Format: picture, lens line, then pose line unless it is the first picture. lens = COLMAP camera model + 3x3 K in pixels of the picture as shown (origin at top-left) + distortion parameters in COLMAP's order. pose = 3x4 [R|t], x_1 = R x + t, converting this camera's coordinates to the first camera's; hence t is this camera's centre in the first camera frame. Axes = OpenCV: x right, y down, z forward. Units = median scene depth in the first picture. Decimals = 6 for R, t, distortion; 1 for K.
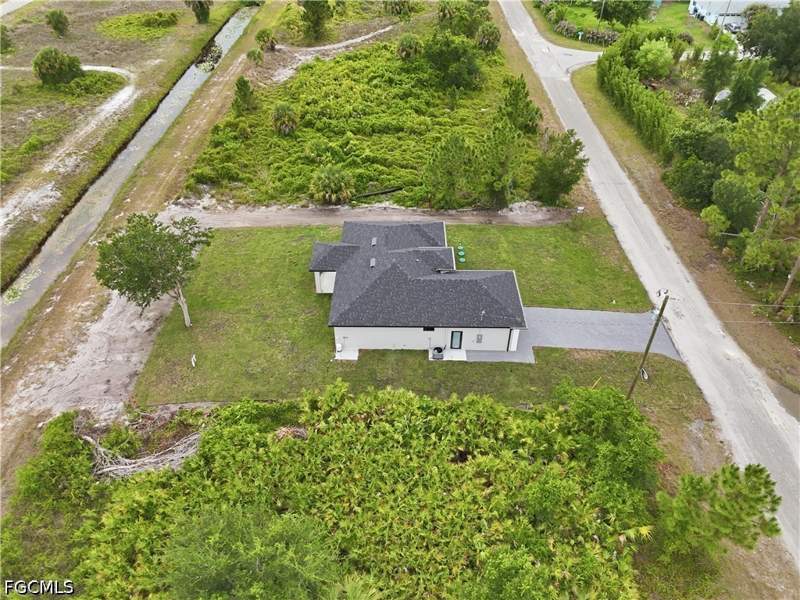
lens RADIAL K [[589.8, 0, 400.0], [0, 589.8, 300.0], [0, 0, 1]] dist [0.011318, 0.000034]
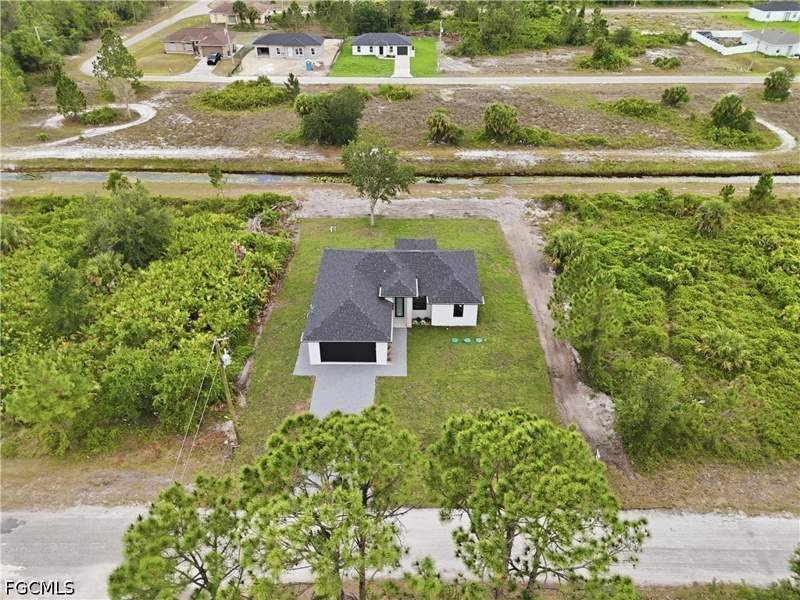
lens RADIAL K [[589.8, 0, 400.0], [0, 589.8, 300.0], [0, 0, 1]] dist [0.011318, 0.000034]
pose [[-0.009190, 0.561980, -0.827100, 0.714767], [-0.625518, 0.642090, 0.443224, -0.396550], [0.780156, 0.521439, 0.345628, 0.485961]]
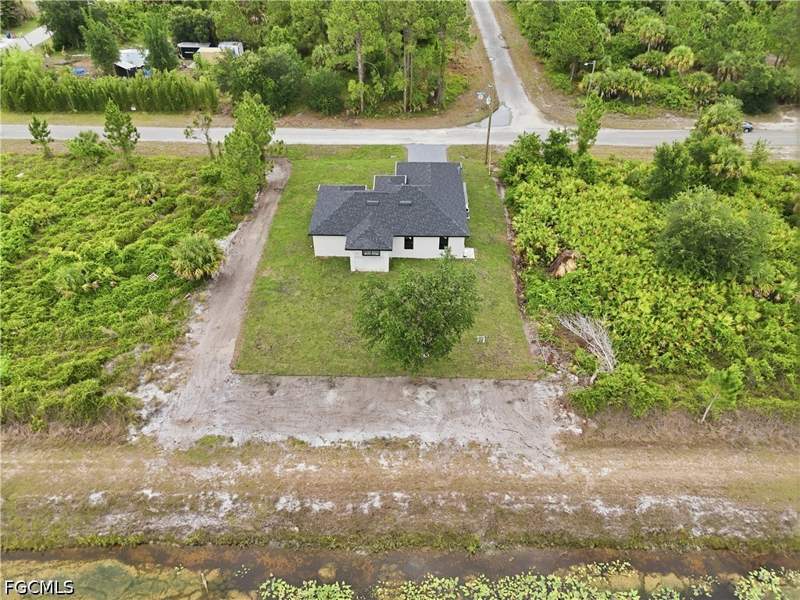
lens RADIAL K [[589.8, 0, 400.0], [0, 589.8, 300.0], [0, 0, 1]] dist [0.011318, 0.000034]
pose [[0.018888, -0.638820, 0.769124, -0.781778], [0.626692, 0.606955, 0.488735, -0.383773], [-0.779038, 0.472773, 0.411807, 0.446926]]
